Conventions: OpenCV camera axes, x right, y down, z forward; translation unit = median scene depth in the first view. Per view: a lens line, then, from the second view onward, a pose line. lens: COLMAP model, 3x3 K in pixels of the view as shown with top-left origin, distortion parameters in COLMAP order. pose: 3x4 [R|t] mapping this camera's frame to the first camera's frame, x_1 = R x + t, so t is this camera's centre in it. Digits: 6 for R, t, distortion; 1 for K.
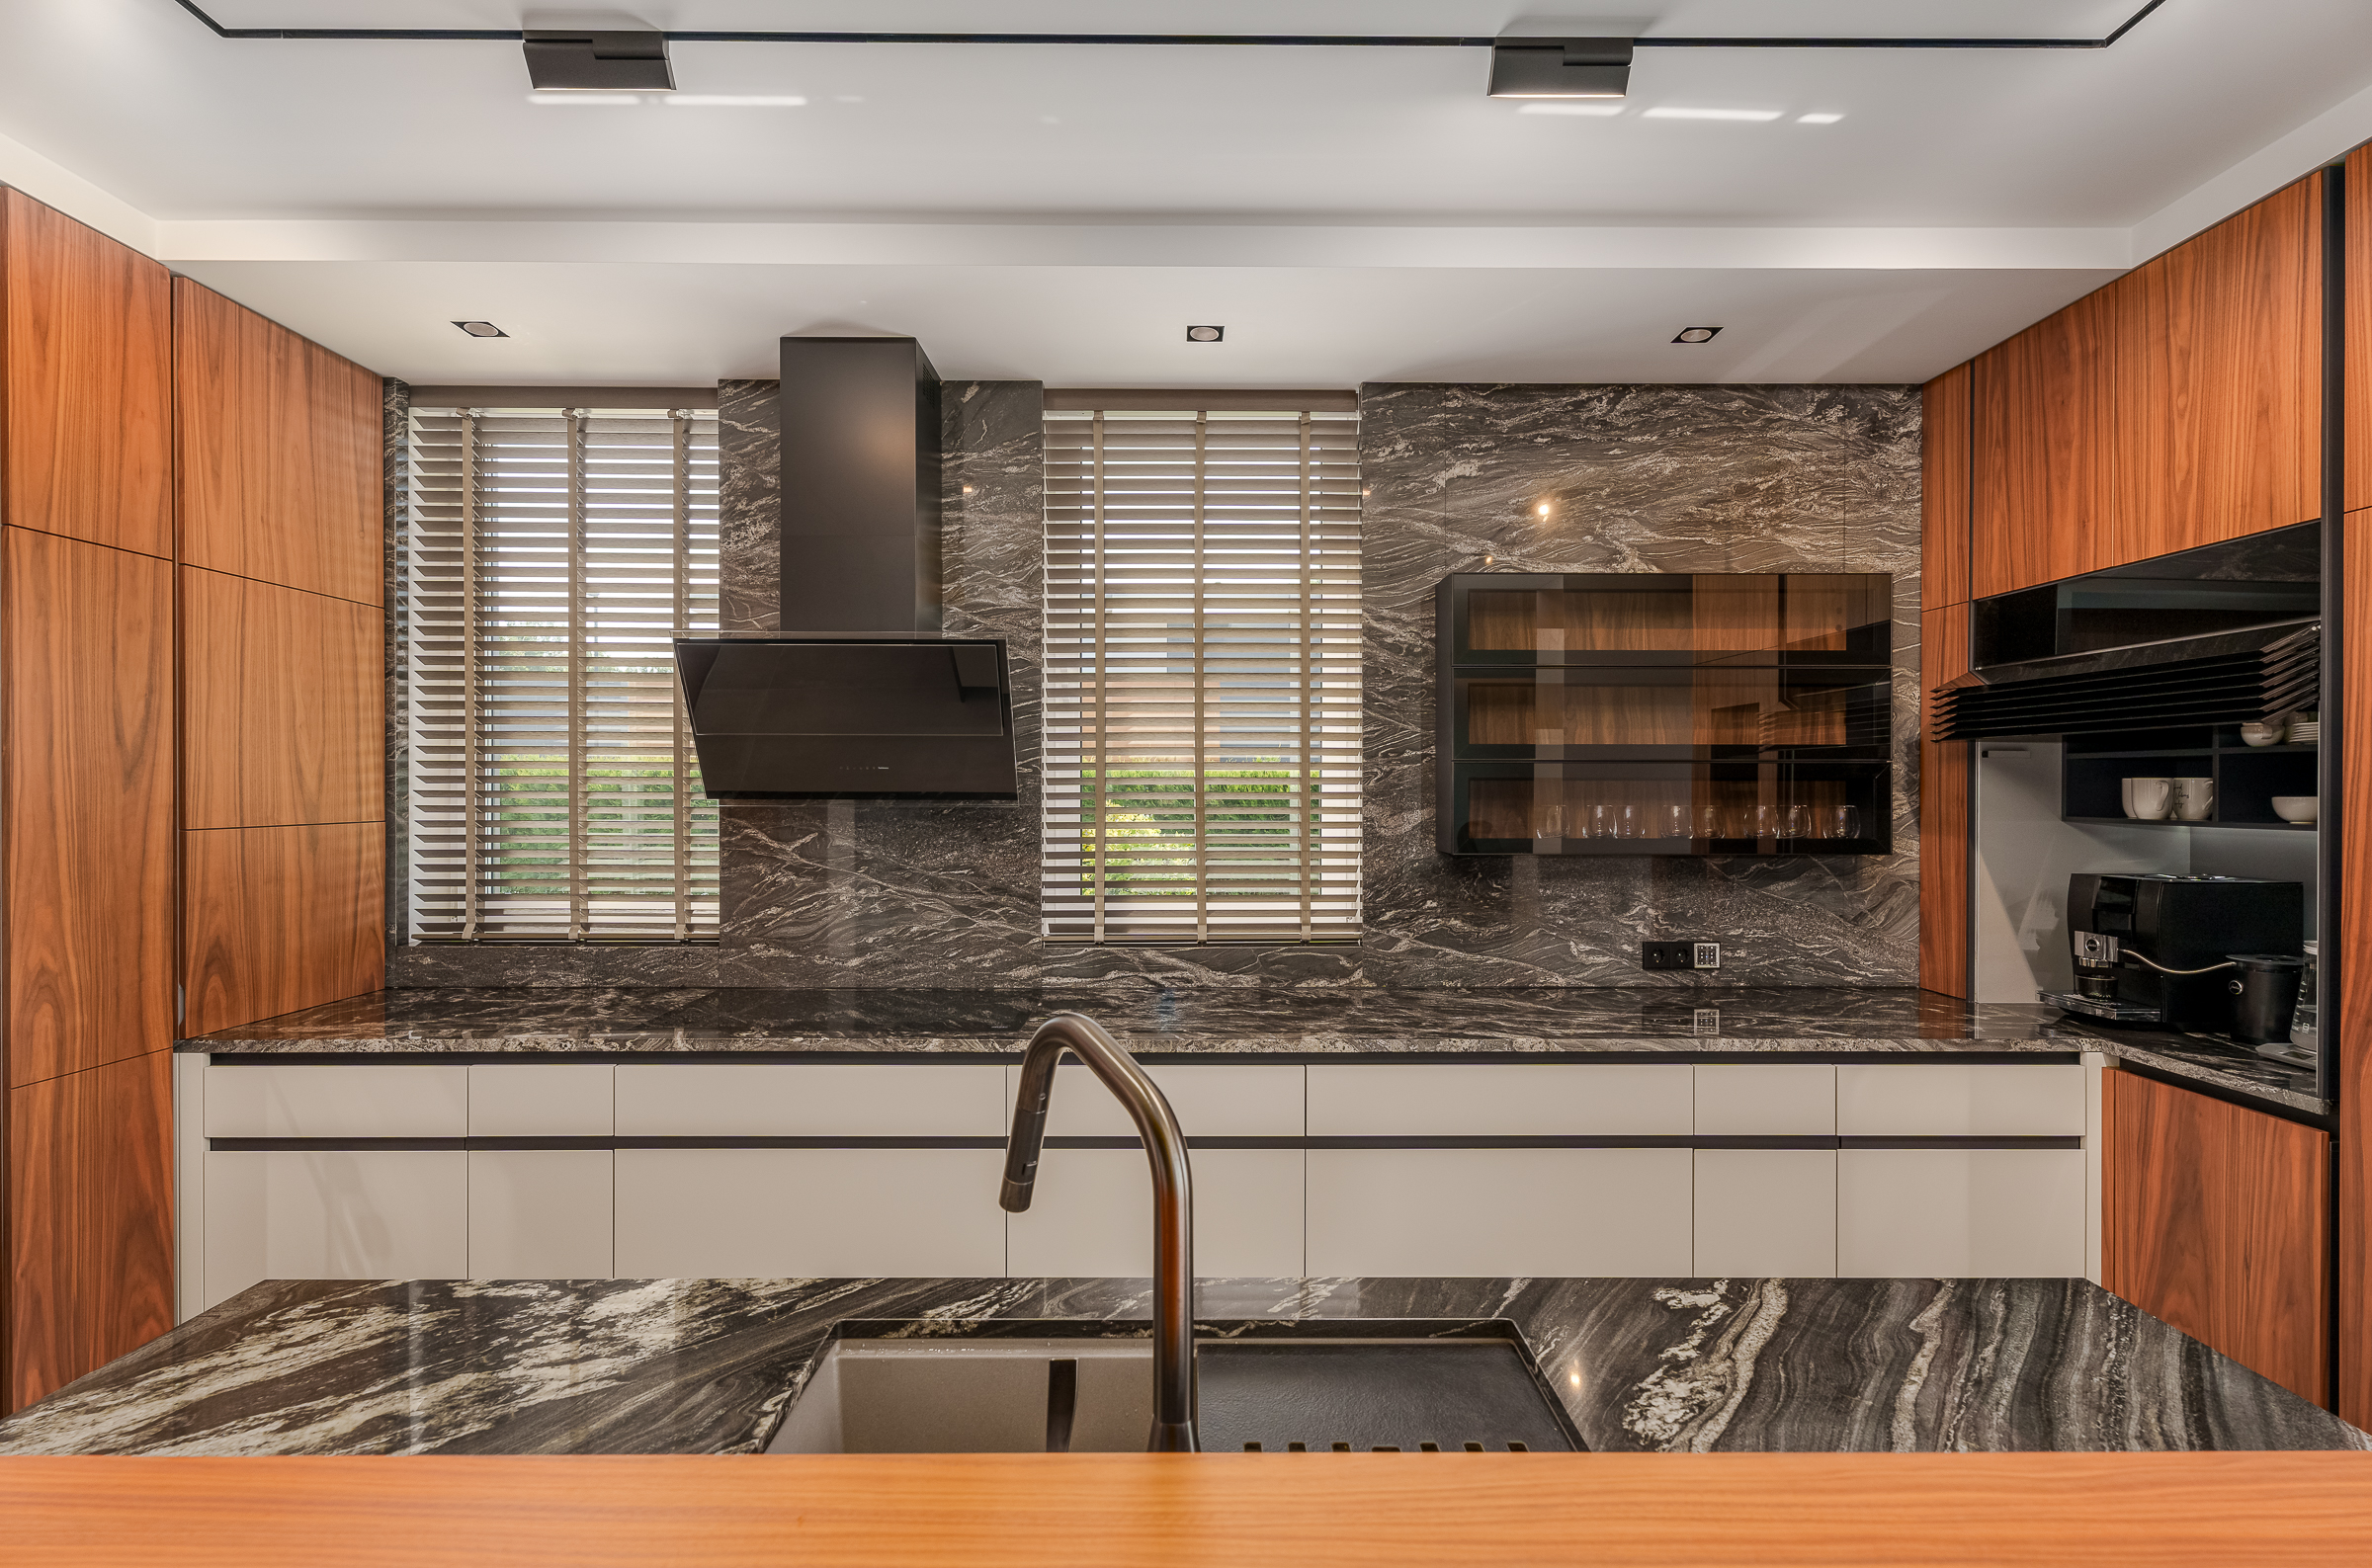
lens RADIAL K [[1069.4, 0, 1193.0], [0, 1069.4, 790.3], [0, 0, 1]] dist [0.001193, -0.000596]
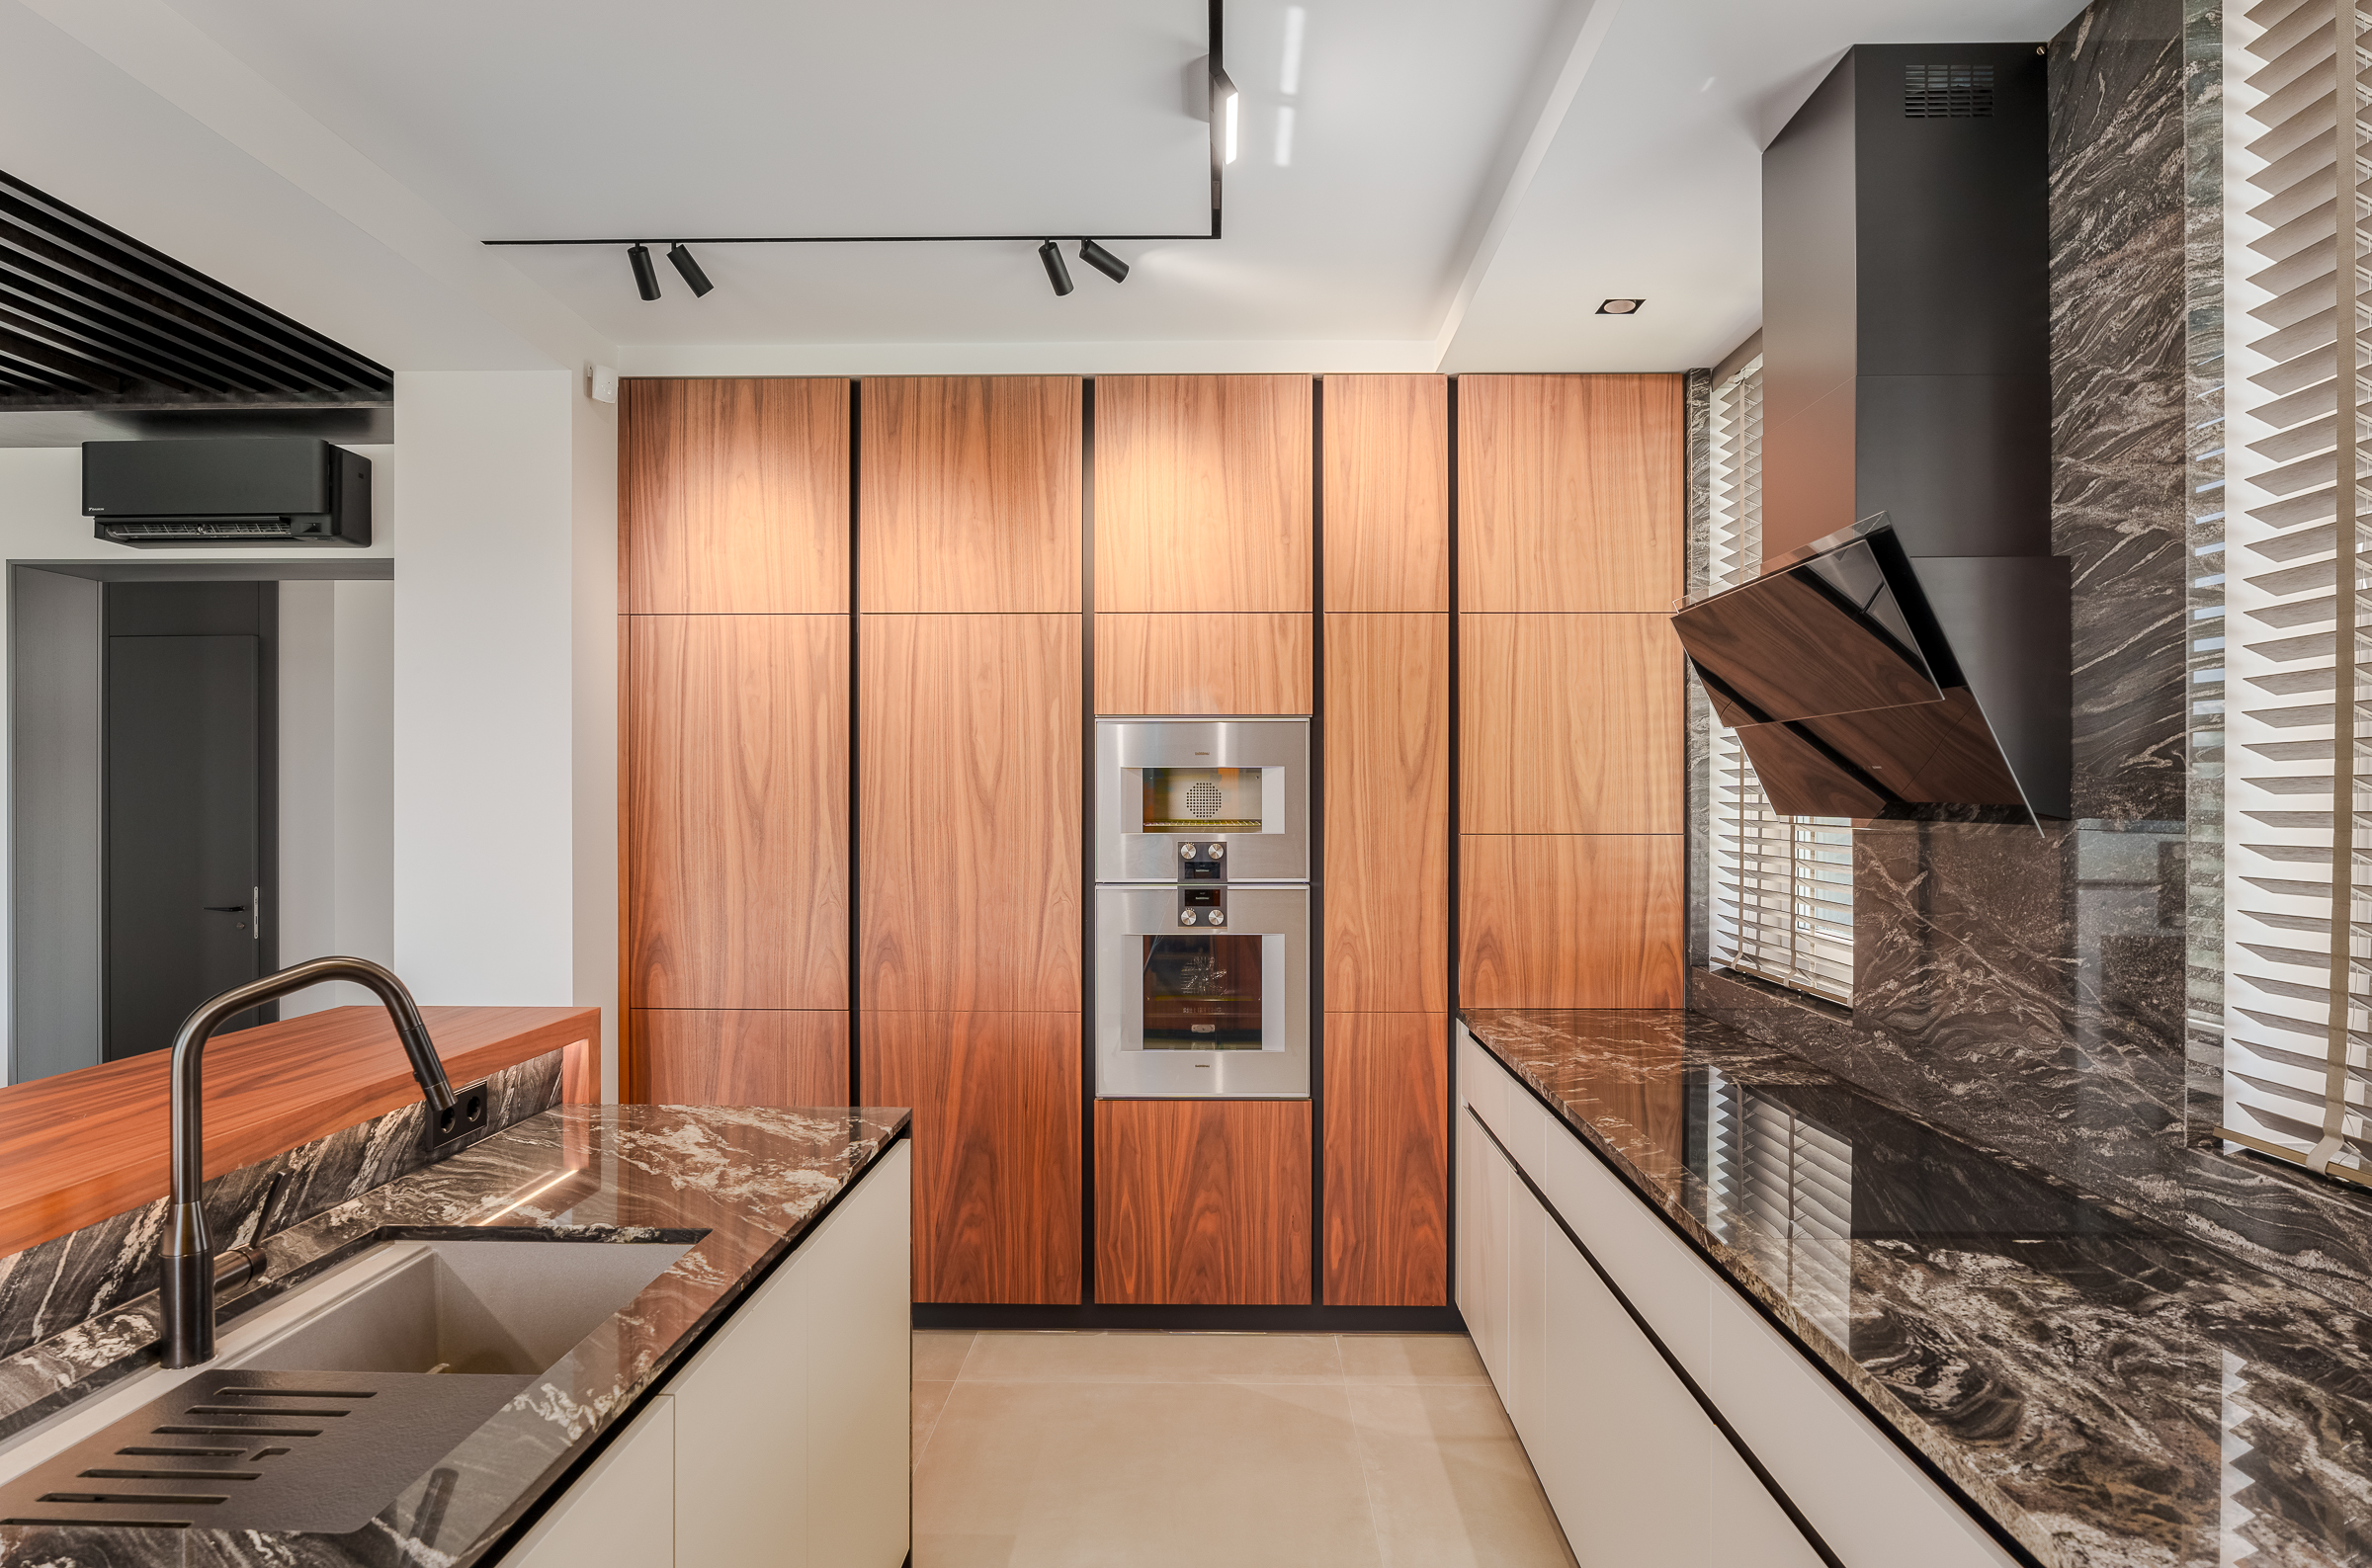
lens RADIAL K [[1314.2, 0, 1190.4], [0, 1314.2, 800.3], [0, 0, 1]] dist [-0.017914, 0.000298]
pose [[-0.024697, 0.001065, -0.999694, 0.432818], [-0.004088, 0.999991, 0.001167, -0.001072], [0.999687, 0.004116, -0.024693, 0.591051]]
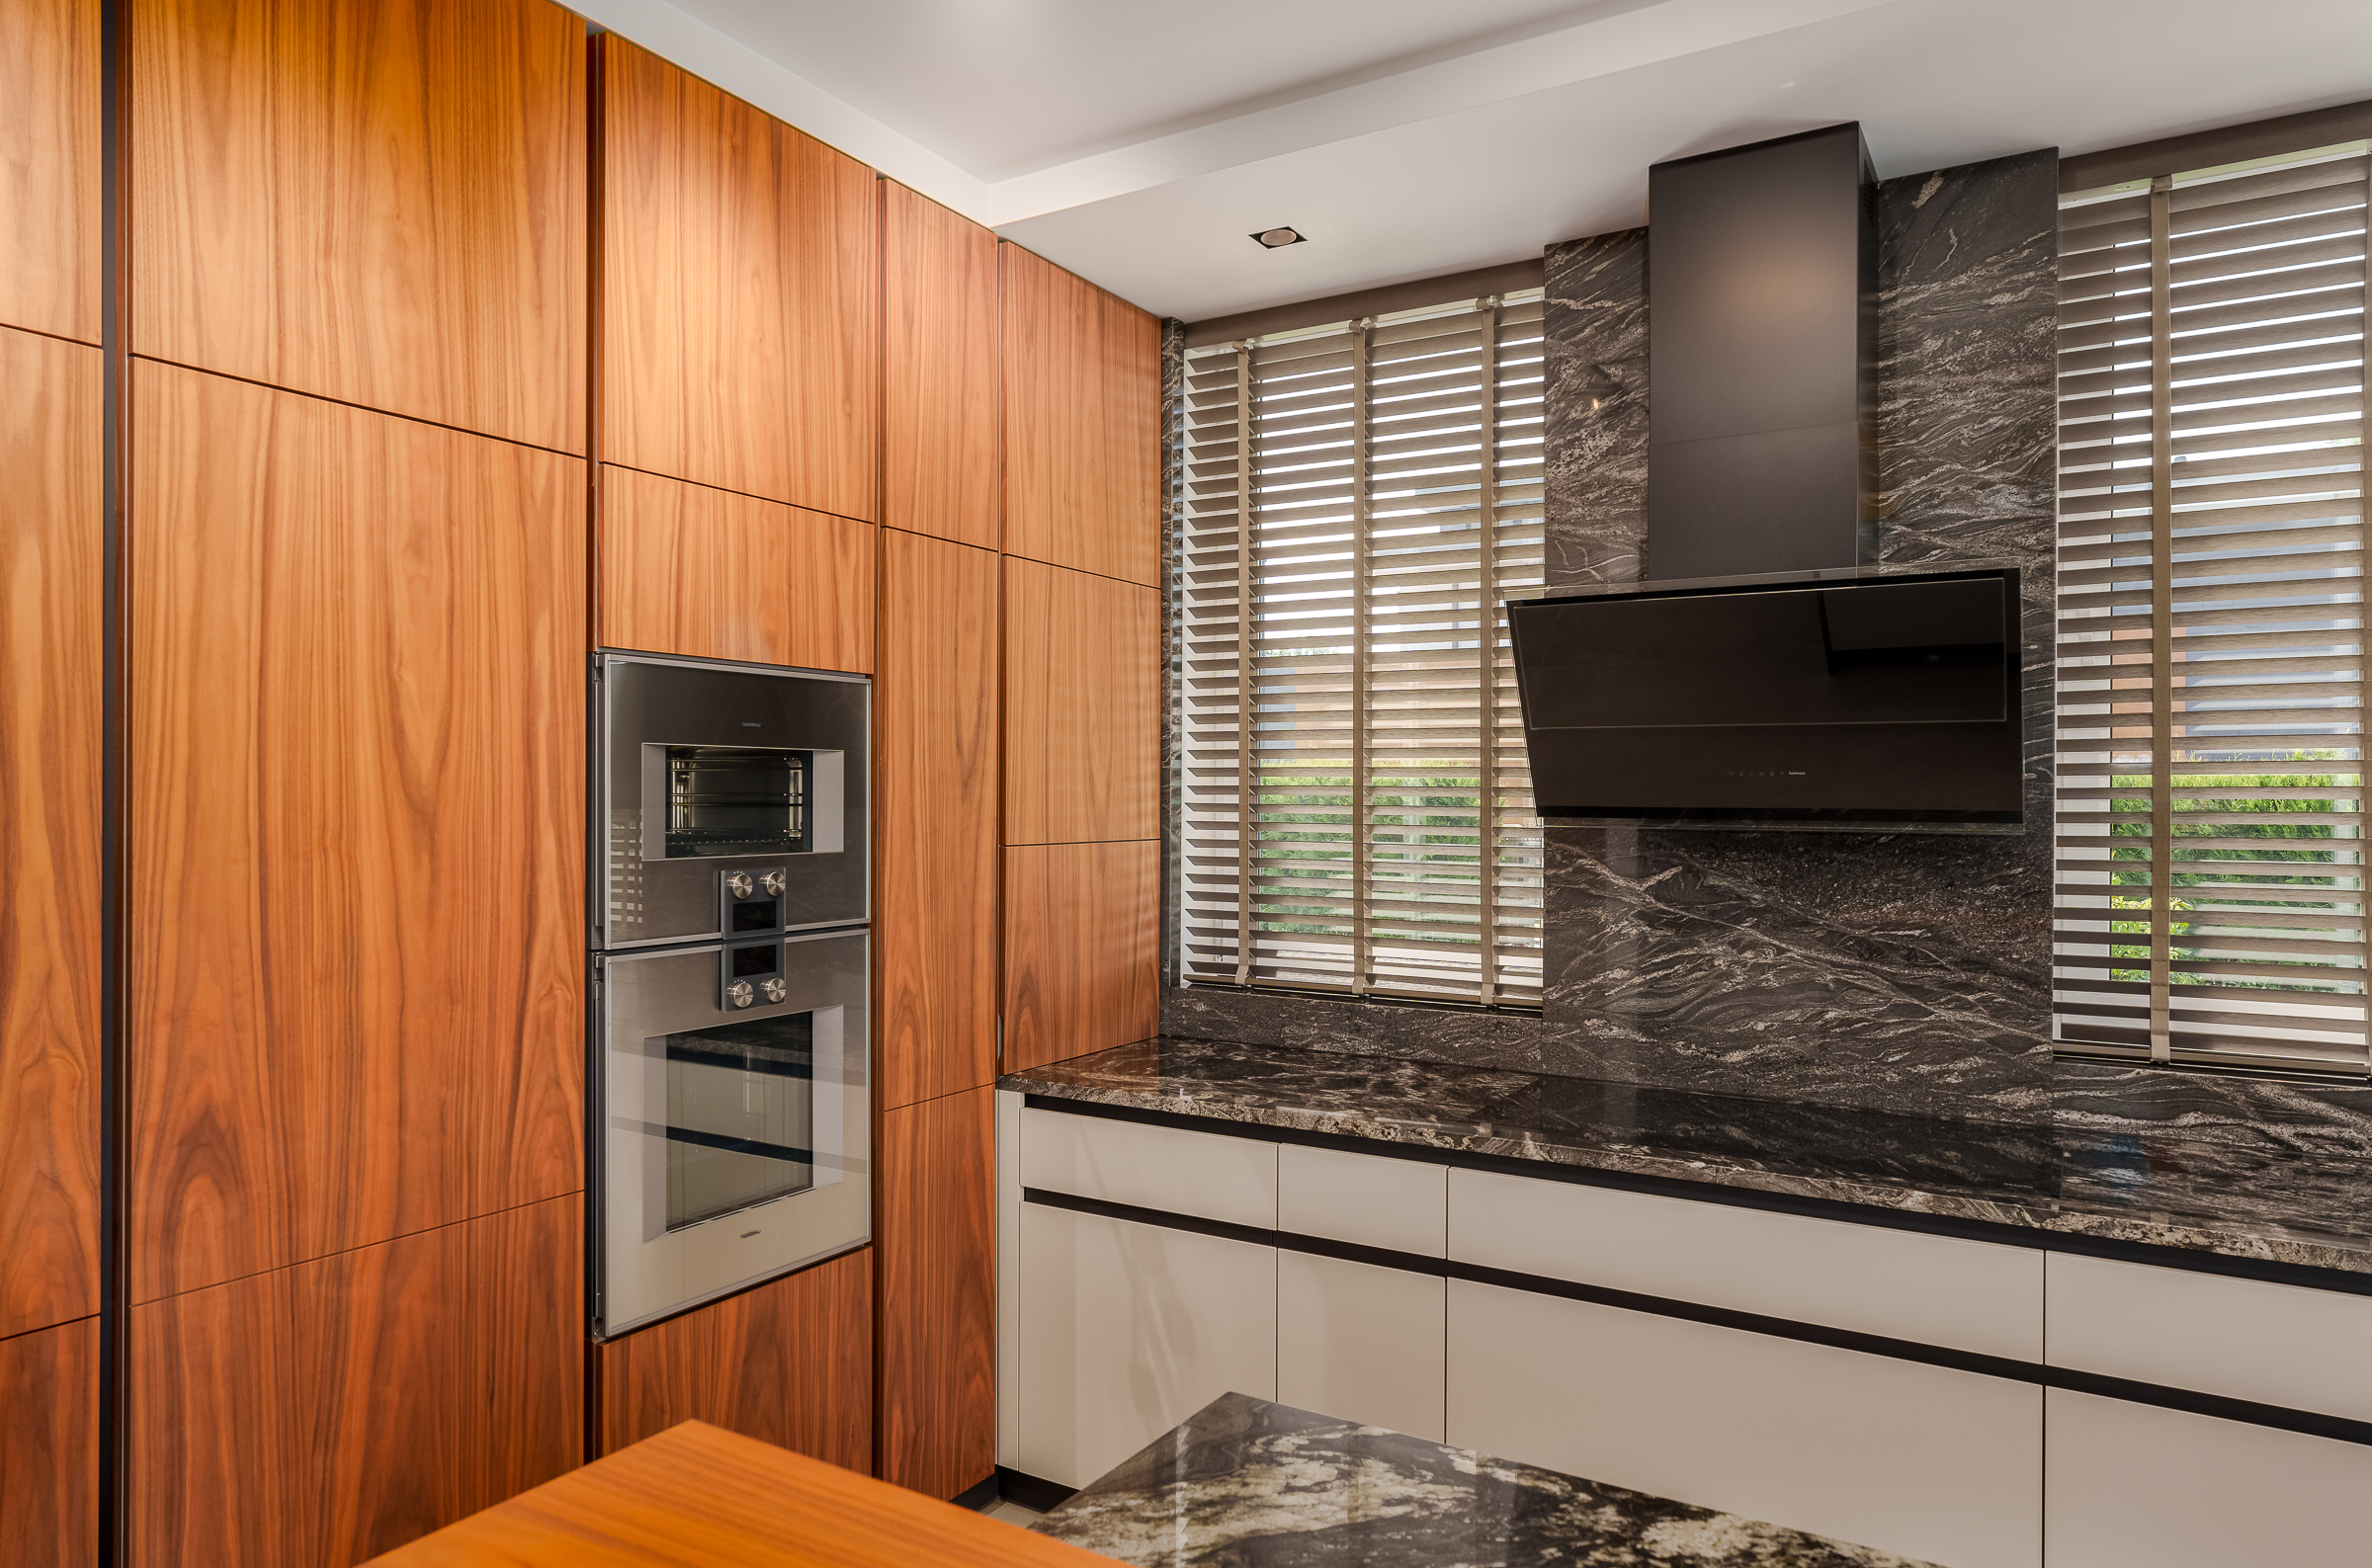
lens RADIAL K [[1497.0, 0, 1167.0], [0, 1497.0, 799.6], [0, 0, 1]] dist [-0.024804, 0.026572]
pose [[0.846100, 0.003270, -0.533015, -0.117408], [-0.005196, 0.999984, -0.002112, -0.000130], [0.533000, 0.004556, 0.846103, -0.003805]]
